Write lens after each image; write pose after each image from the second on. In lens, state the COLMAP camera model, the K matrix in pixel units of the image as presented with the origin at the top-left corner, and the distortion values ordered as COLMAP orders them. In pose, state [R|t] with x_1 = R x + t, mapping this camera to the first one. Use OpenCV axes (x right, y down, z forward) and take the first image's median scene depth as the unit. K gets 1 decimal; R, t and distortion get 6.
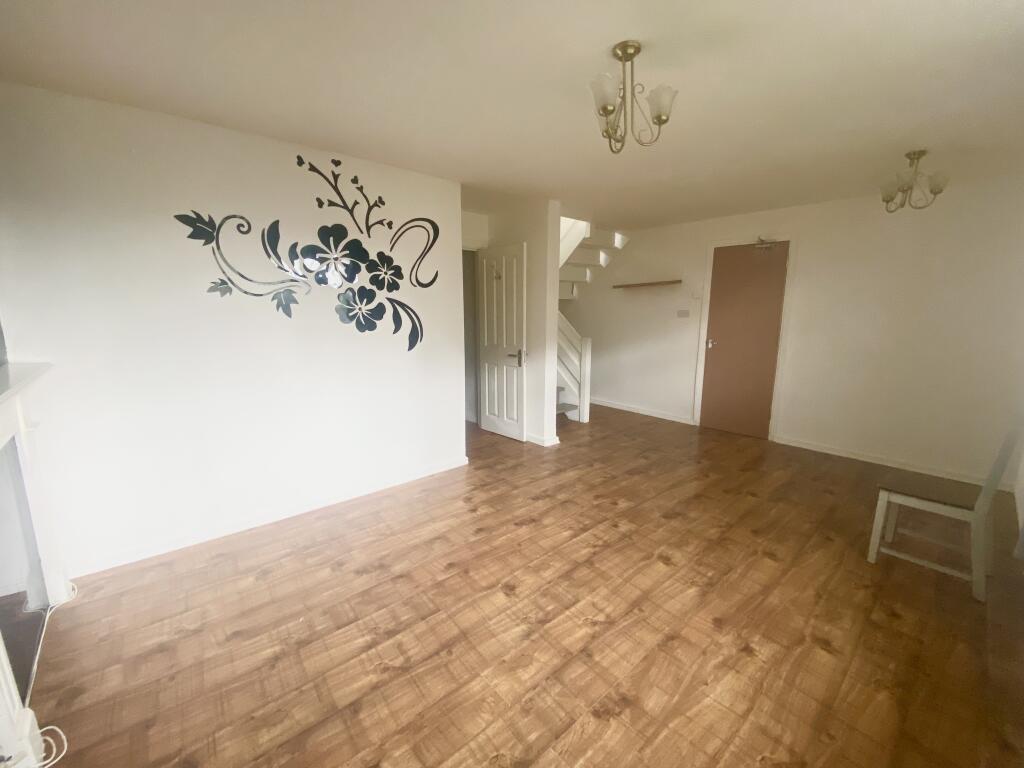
lens RADIAL K [[413.8, 0, 507.1], [0, 413.8, 386.0], [0, 0, 1]] dist [0.001925, -0.012559]
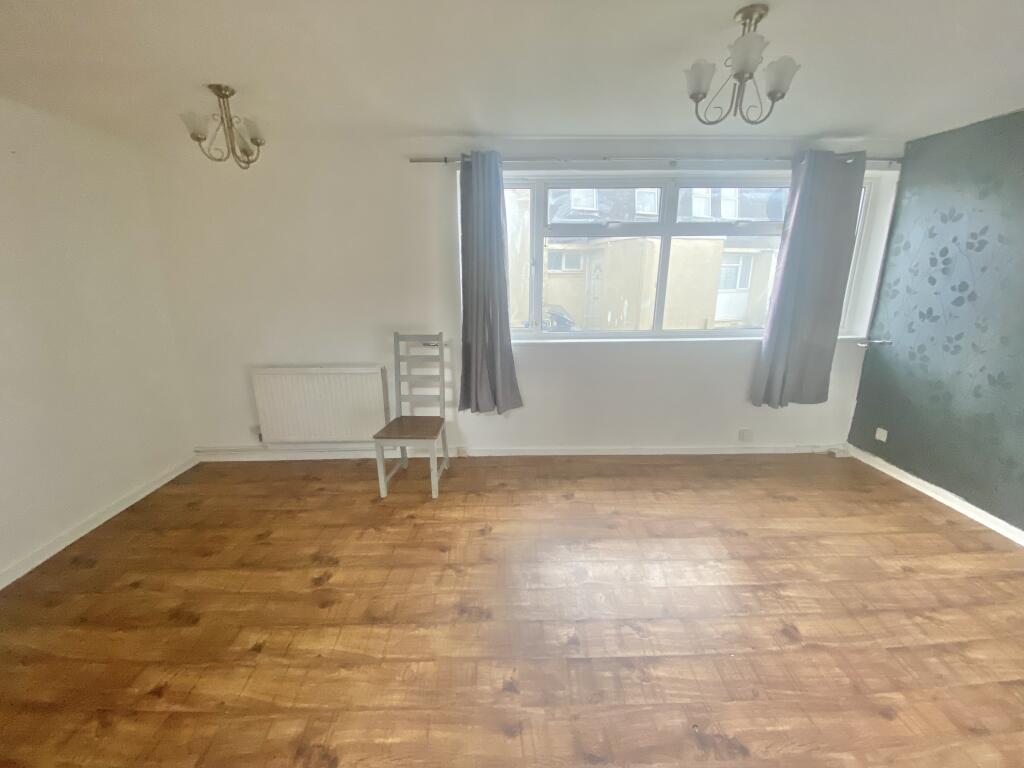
lens RADIAL K [[413.8, 0, 507.1], [0, 413.8, 386.0], [0, 0, 1]] dist [0.001925, -0.012559]
pose [[-0.766232, -0.166445, 0.620632, 0.010971], [0.121801, 0.910735, 0.394622, -0.340030], [-0.630914, 0.377966, -0.677561, 1.597447]]
